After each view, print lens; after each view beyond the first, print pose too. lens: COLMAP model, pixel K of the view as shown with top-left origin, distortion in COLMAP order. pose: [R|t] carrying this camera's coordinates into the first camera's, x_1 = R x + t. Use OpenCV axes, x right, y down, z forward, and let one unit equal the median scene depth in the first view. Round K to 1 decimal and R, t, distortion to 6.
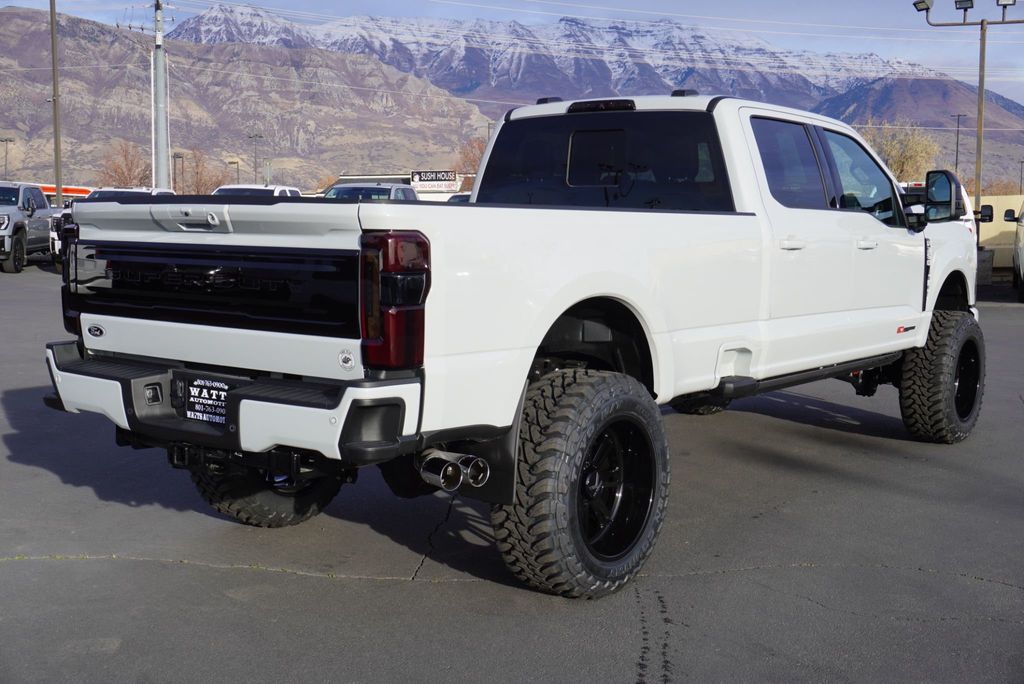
lens RADIAL K [[1247.7, 0, 512.0], [0, 1247.7, 342.0], [0, 0, 1]] dist [0.012515, -0.019588]
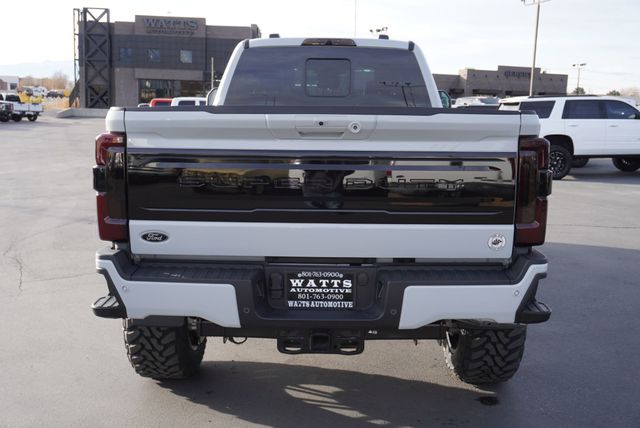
lens RADIAL K [[683.2, 0, 320.0], [0, 683.2, 214.0], [0, 0, 1]] dist [-0.012187, -0.005582]
pose [[0.799918, -0.086762, 0.593805, -0.601195], [0.060026, 0.996099, 0.064681, -0.060505], [-0.597100, -0.016096, 0.802005, 0.501709]]
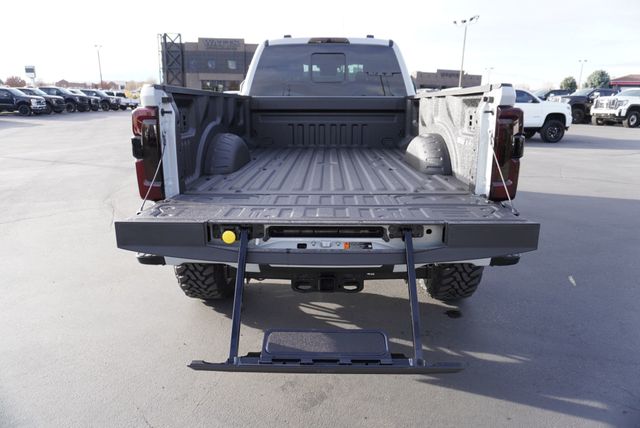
lens RADIAL K [[431.5, 0, 320.0], [0, 431.5, 214.0], [0, 0, 1]] dist [-0.062559, 0.056996]
pose [[0.800542, -0.158407, 0.577962, -0.510320], [0.070835, 0.982684, 0.171217, -0.058793], [-0.595076, -0.096127, 0.797900, 0.631885]]
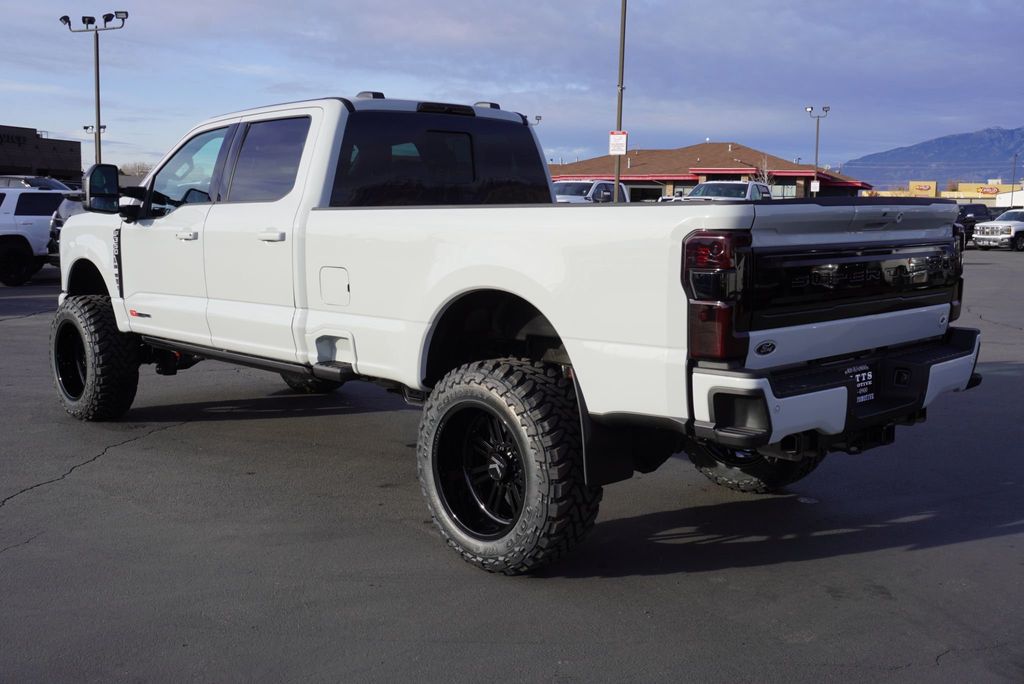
lens RADIAL K [[1093.1, 0, 512.0], [0, 1093.1, 342.0], [0, 0, 1]] dist [-0.012187, -0.005582]
pose [[0.140460, -0.130196, 0.981489, -1.219347], [0.109648, 0.987264, 0.115271, -0.133558], [-0.983996, 0.091428, 0.152947, 1.142568]]
